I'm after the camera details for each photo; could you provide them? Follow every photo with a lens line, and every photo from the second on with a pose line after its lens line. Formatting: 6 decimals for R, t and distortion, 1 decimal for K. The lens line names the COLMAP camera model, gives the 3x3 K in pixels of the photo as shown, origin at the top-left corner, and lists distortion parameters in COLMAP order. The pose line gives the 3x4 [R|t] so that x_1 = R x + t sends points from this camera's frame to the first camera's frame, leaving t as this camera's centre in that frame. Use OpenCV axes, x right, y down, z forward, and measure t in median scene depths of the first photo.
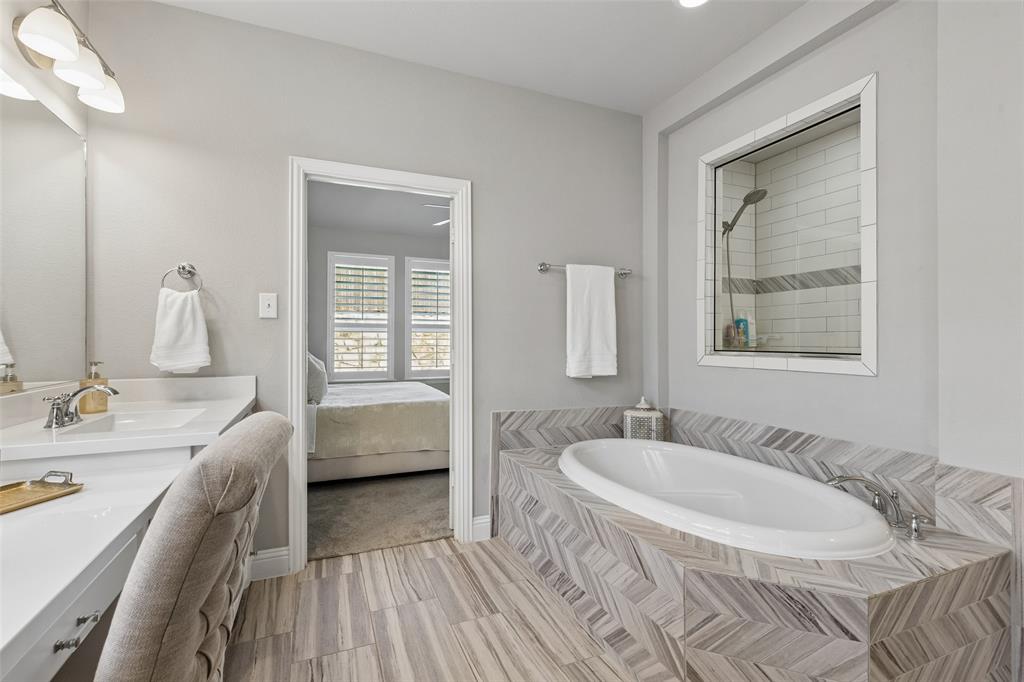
lens RADIAL K [[459.2, 0, 507.4], [0, 459.2, 334.9], [0, 0, 1]] dist [0.001306, -0.000178]
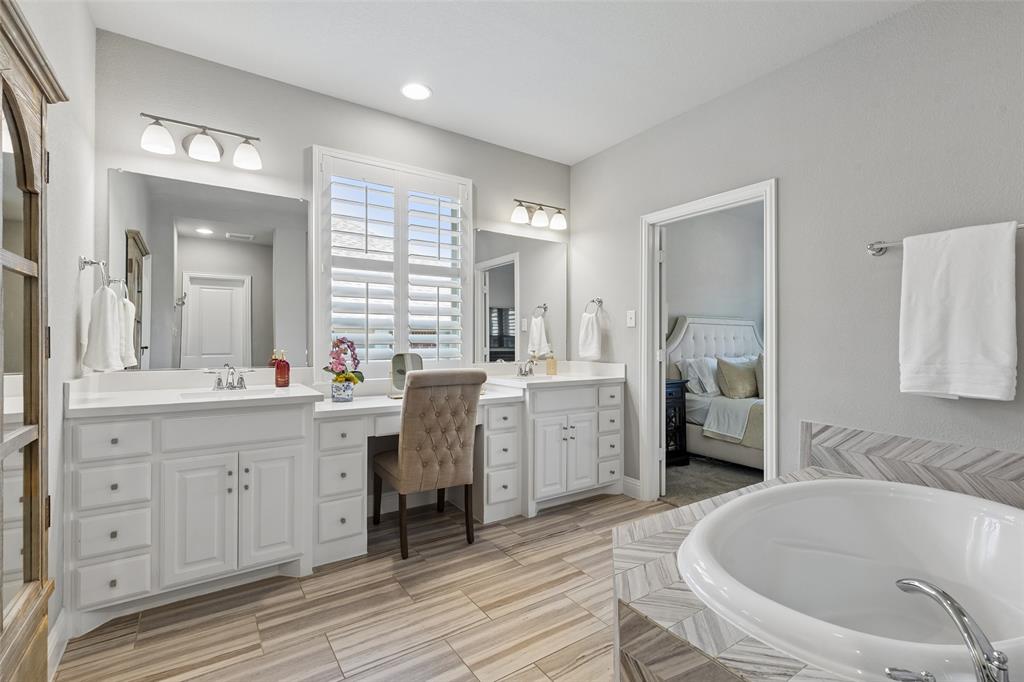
lens RADIAL K [[459.4, 0, 512.0], [0, 459.4, 341.0], [0, 0, 1]] dist [0.000919, -0.000122]
pose [[0.200280, -0.001242, -0.979738, 0.743604], [0.004177, 0.999991, -0.000414, 0.007680], [0.979730, -0.004009, 0.200284, 0.252707]]
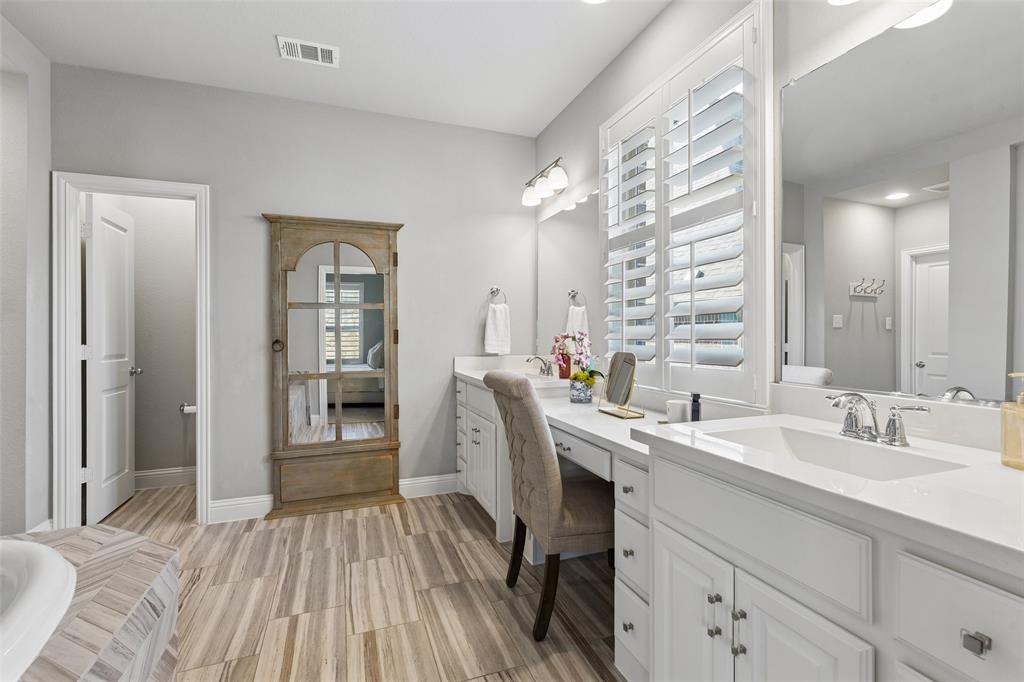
lens RADIAL K [[459.2, 0, 507.4], [0, 459.2, 334.9], [0, 0, 1]] dist [0.001306, -0.000178]
pose [[-0.998946, 0.003652, 0.045766, -0.210465], [0.003410, 0.999980, -0.005361, 0.008943], [-0.045784, -0.005199, -0.998938, 1.006054]]
